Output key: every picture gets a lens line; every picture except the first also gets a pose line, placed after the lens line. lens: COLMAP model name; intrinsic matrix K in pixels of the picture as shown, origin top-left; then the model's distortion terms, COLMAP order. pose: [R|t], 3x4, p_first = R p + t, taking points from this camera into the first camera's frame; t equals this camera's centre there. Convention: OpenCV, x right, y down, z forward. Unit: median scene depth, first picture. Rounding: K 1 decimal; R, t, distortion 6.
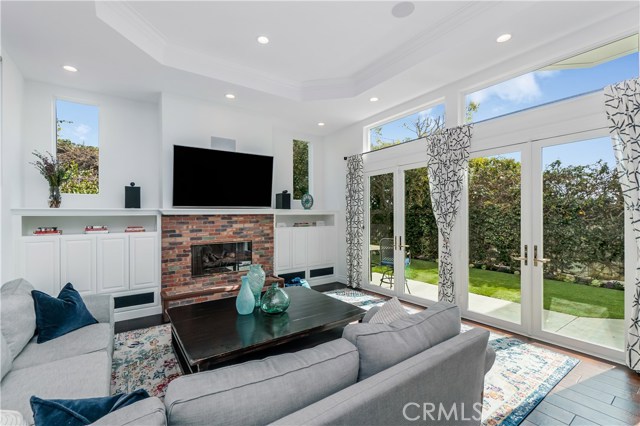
lens RADIAL K [[280.7, 0, 320.3], [0, 280.7, 213.1], [0, 0, 1]] dist [-0.005022, -0.000620]
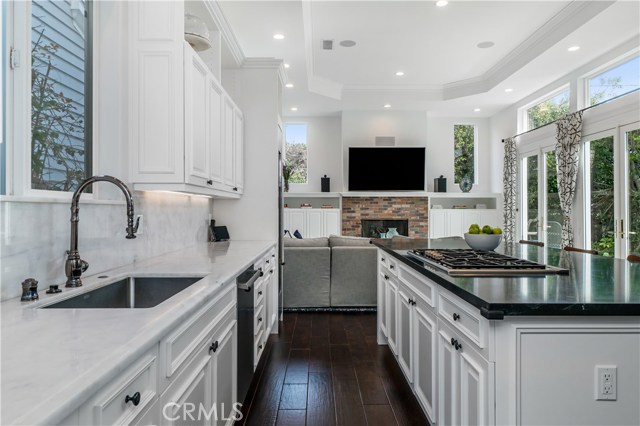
lens RADIAL K [[421.3, 0, 321.6], [0, 421.3, 206.7], [0, 0, 1]] dist [-0.000305, 0.000320]
pose [[0.820214, 0.006398, -0.572021, 0.513820], [-0.003686, 0.999976, 0.005900, 0.039757], [0.572045, -0.002731, 0.820218, -0.732653]]
